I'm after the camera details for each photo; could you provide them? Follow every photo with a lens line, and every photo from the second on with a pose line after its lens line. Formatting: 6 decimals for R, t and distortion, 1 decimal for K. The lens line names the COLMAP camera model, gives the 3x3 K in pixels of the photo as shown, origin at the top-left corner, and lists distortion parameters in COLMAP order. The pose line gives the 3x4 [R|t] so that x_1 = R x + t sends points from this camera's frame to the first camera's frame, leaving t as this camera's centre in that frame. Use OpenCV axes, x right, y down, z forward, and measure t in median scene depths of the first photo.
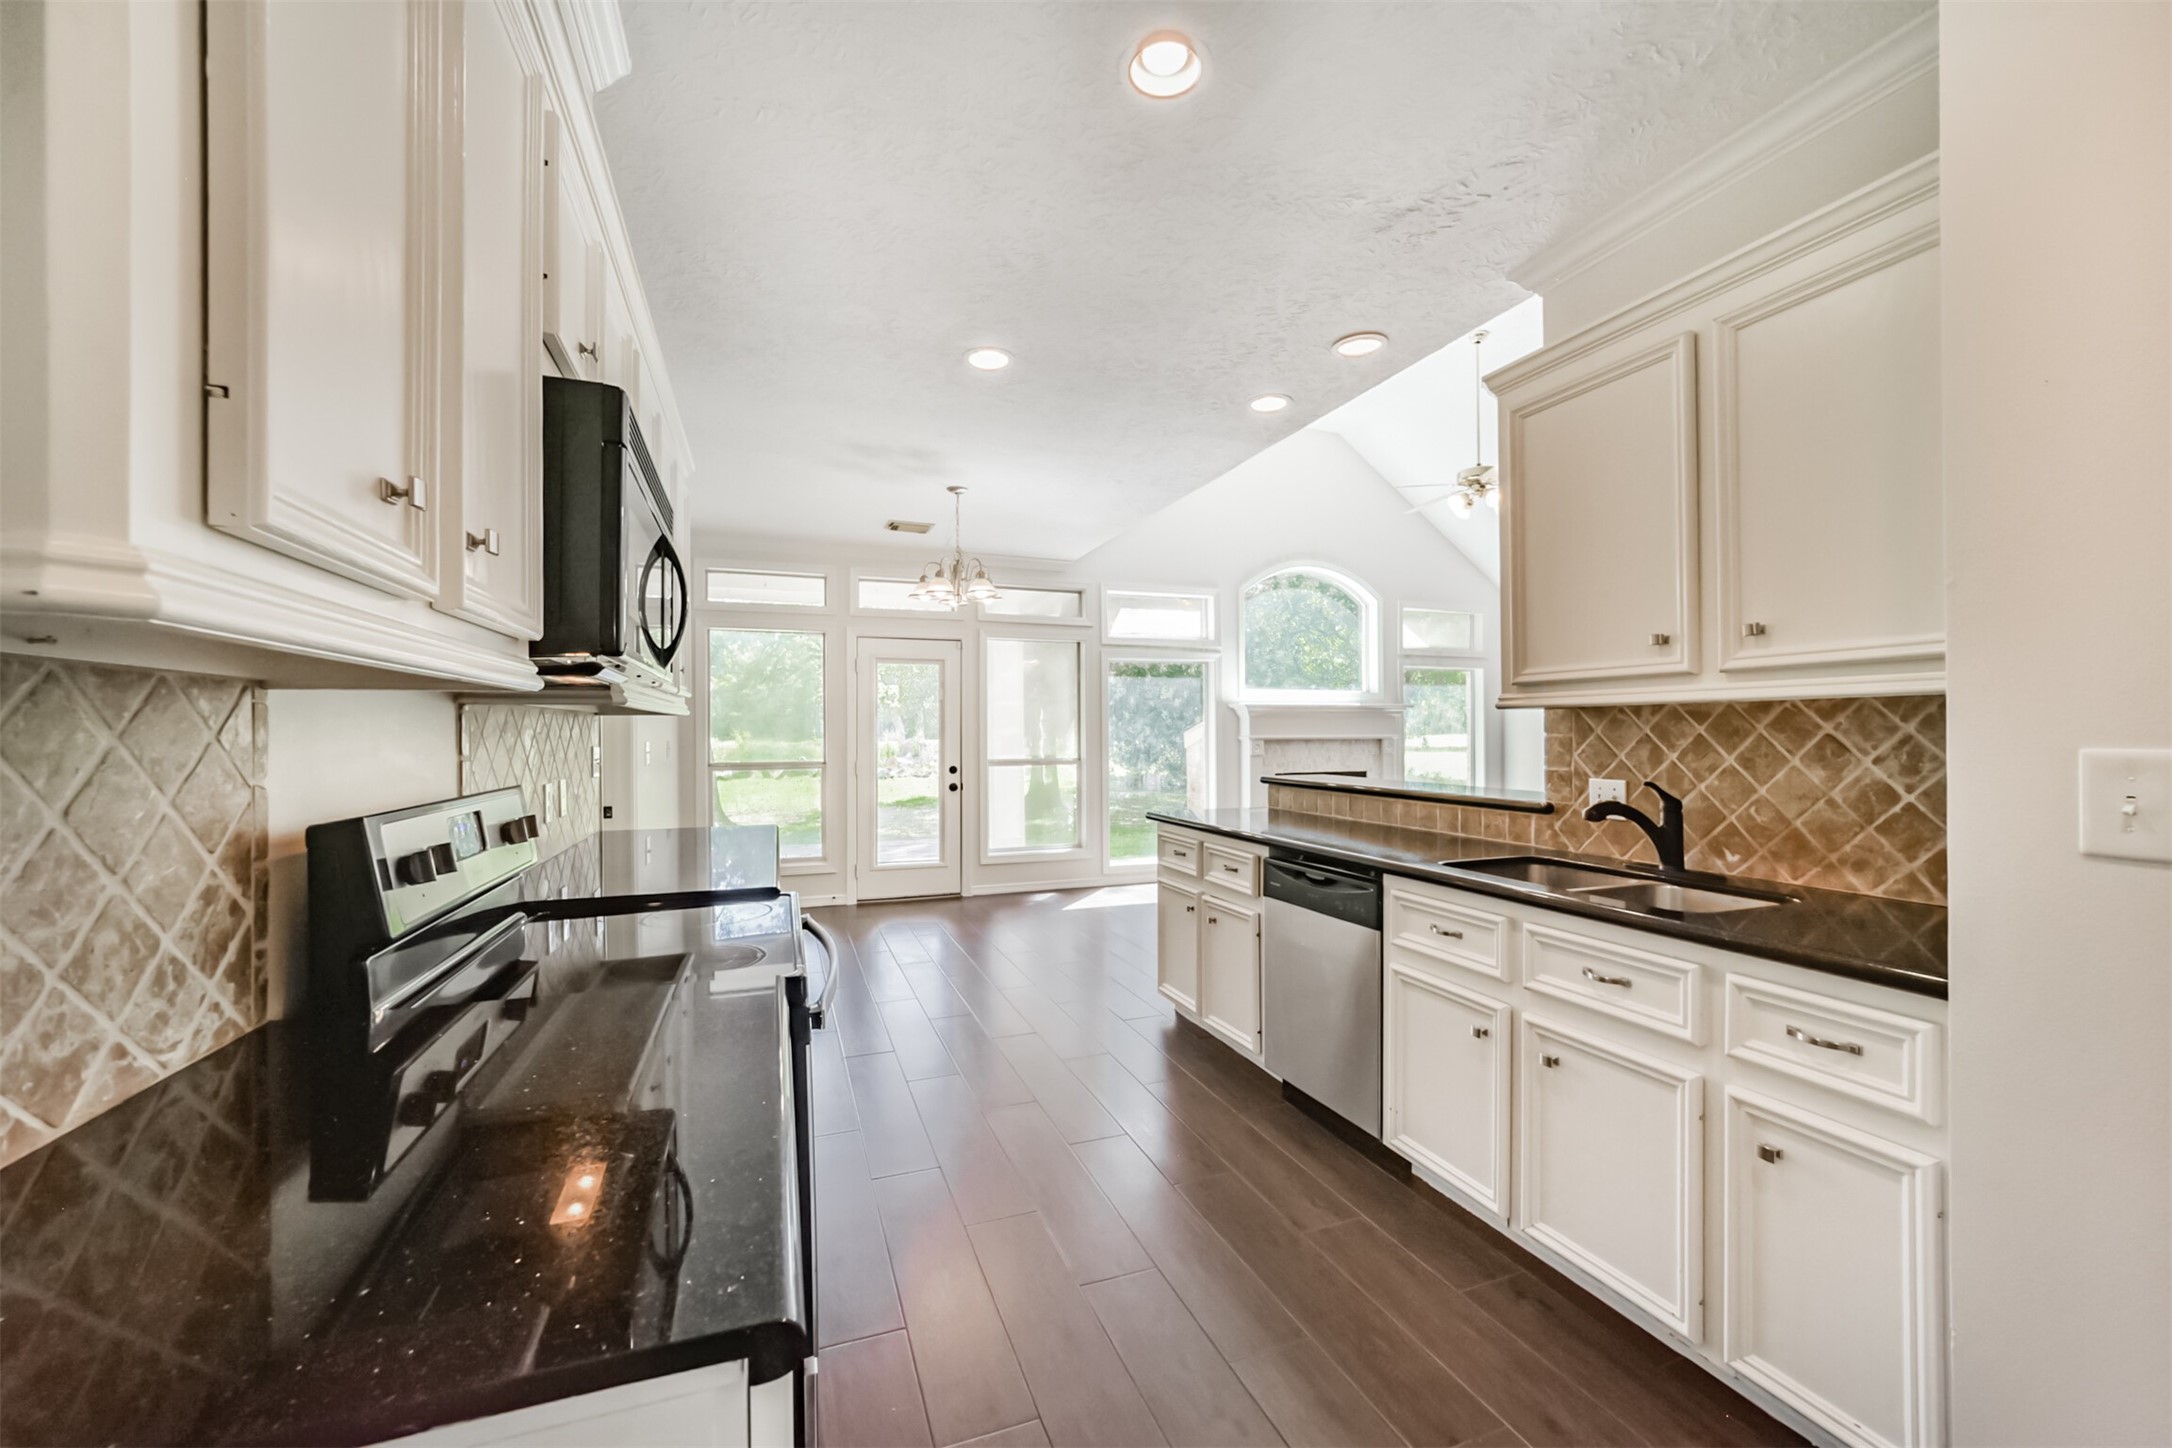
lens RADIAL K [[855.1, 0, 1093.9], [0, 855.1, 724.8], [0, 0, 1]] dist [-0.027608, 0.008465]
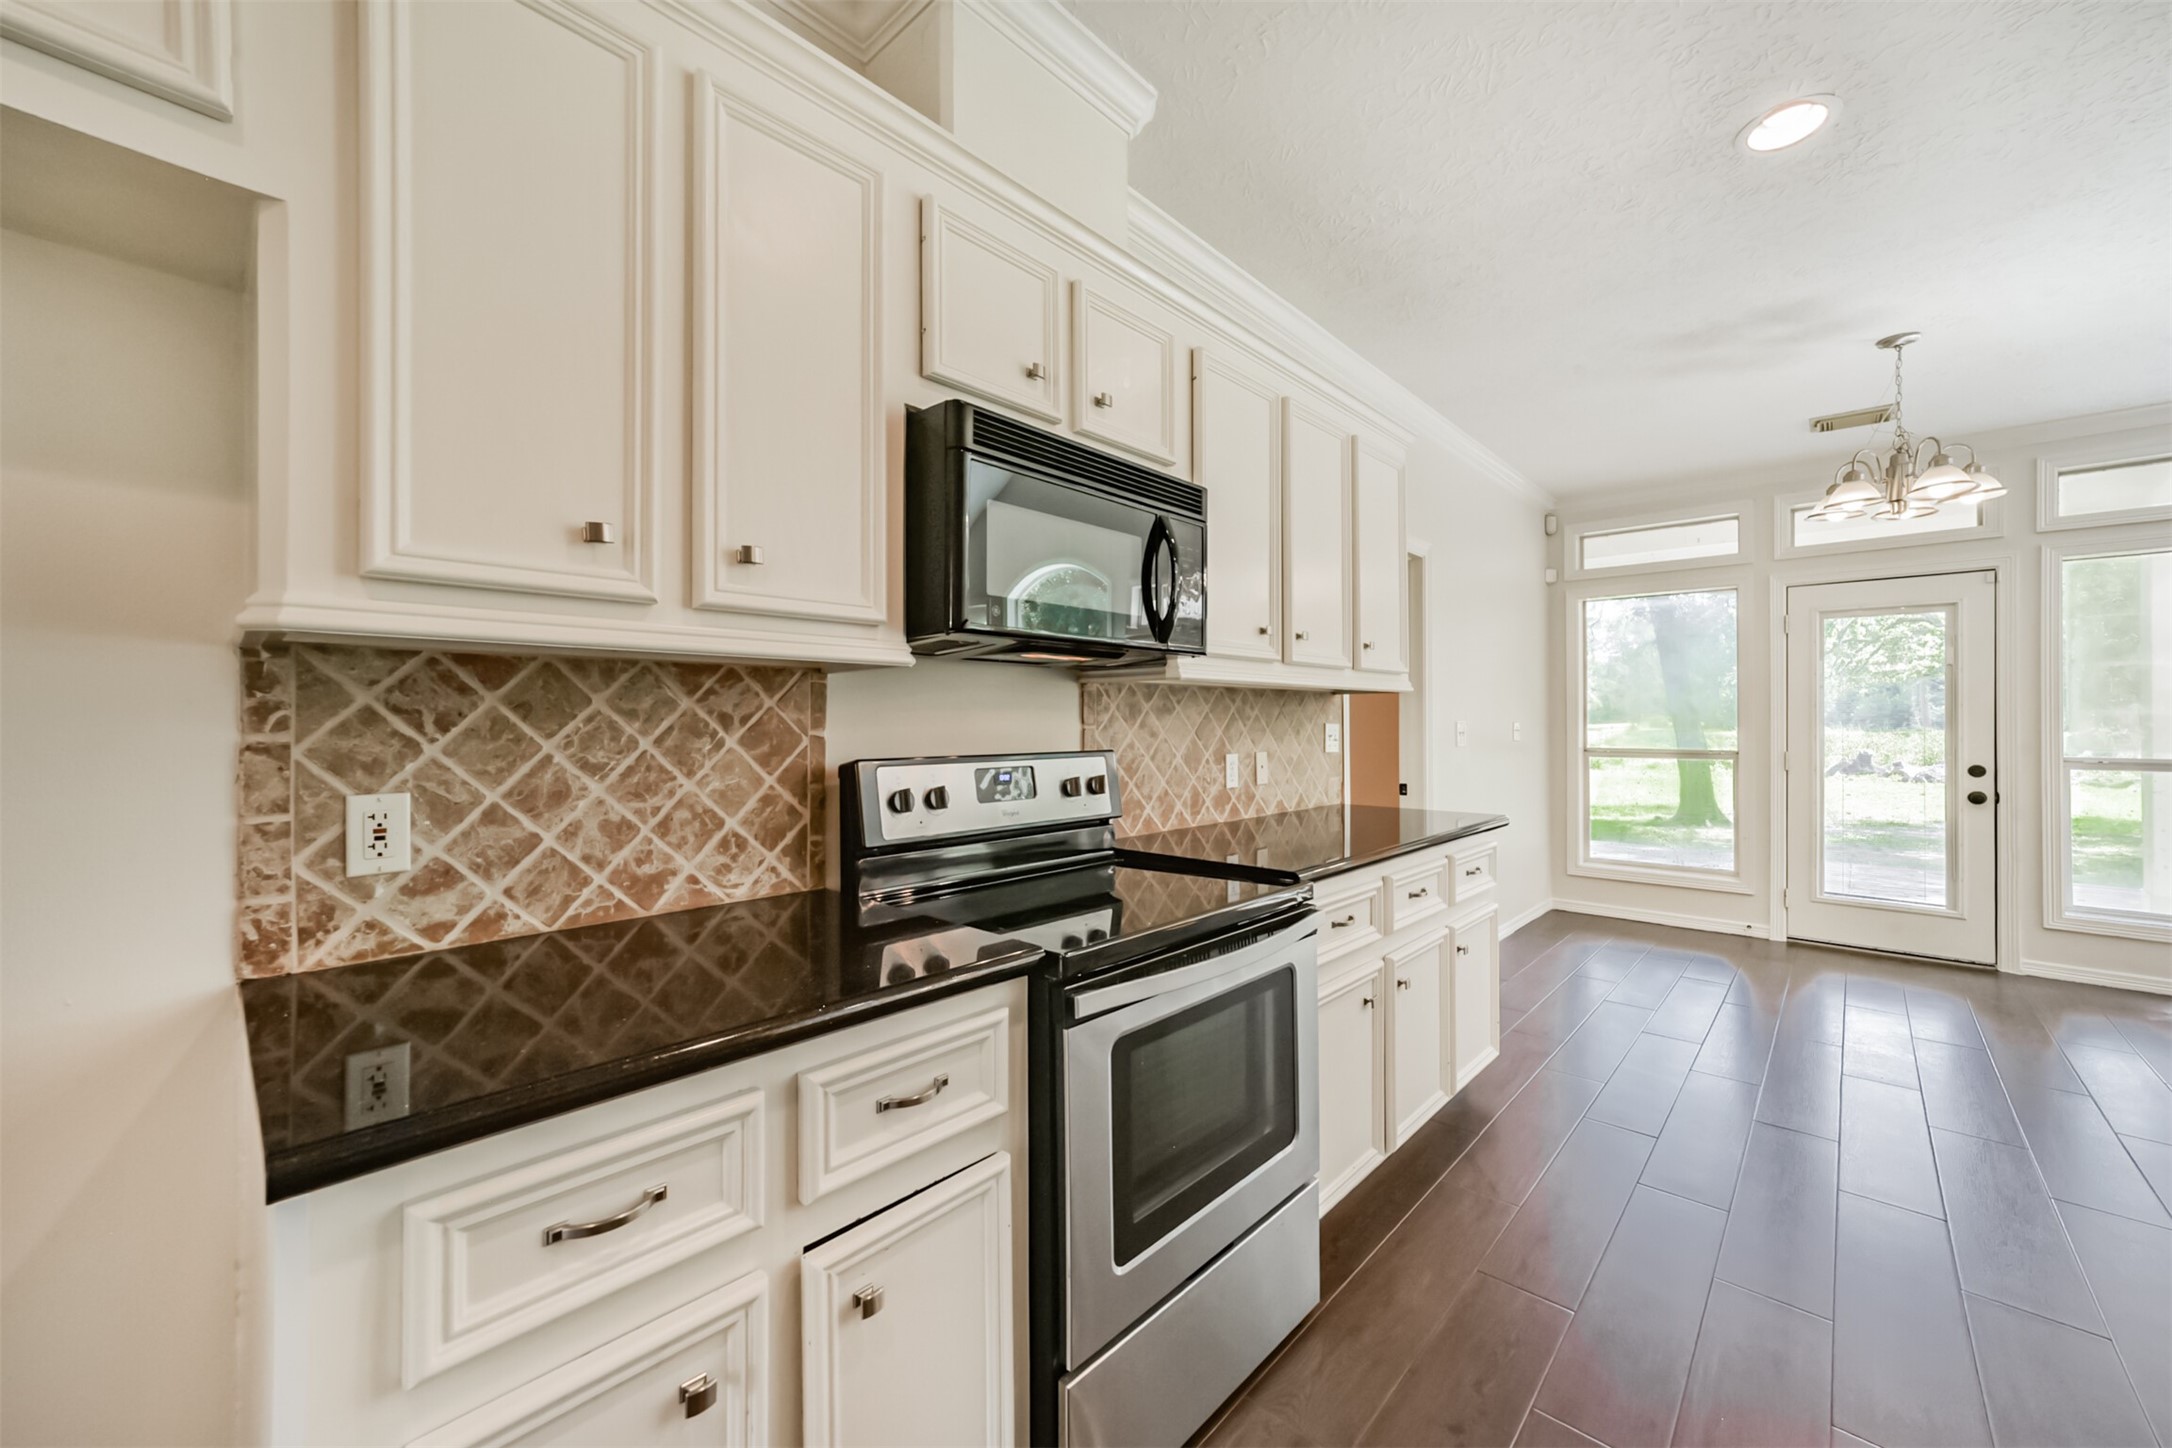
lens RADIAL K [[828.7, 0, 1091.7], [0, 828.7, 715.5], [0, 0, 1]] dist [-0.003610, 0.000299]
pose [[0.444588, -0.003638, -0.895728, 0.261676], [0.006973, 0.999976, -0.000601, 0.016992], [0.895708, -0.005979, 0.444603, 0.328818]]
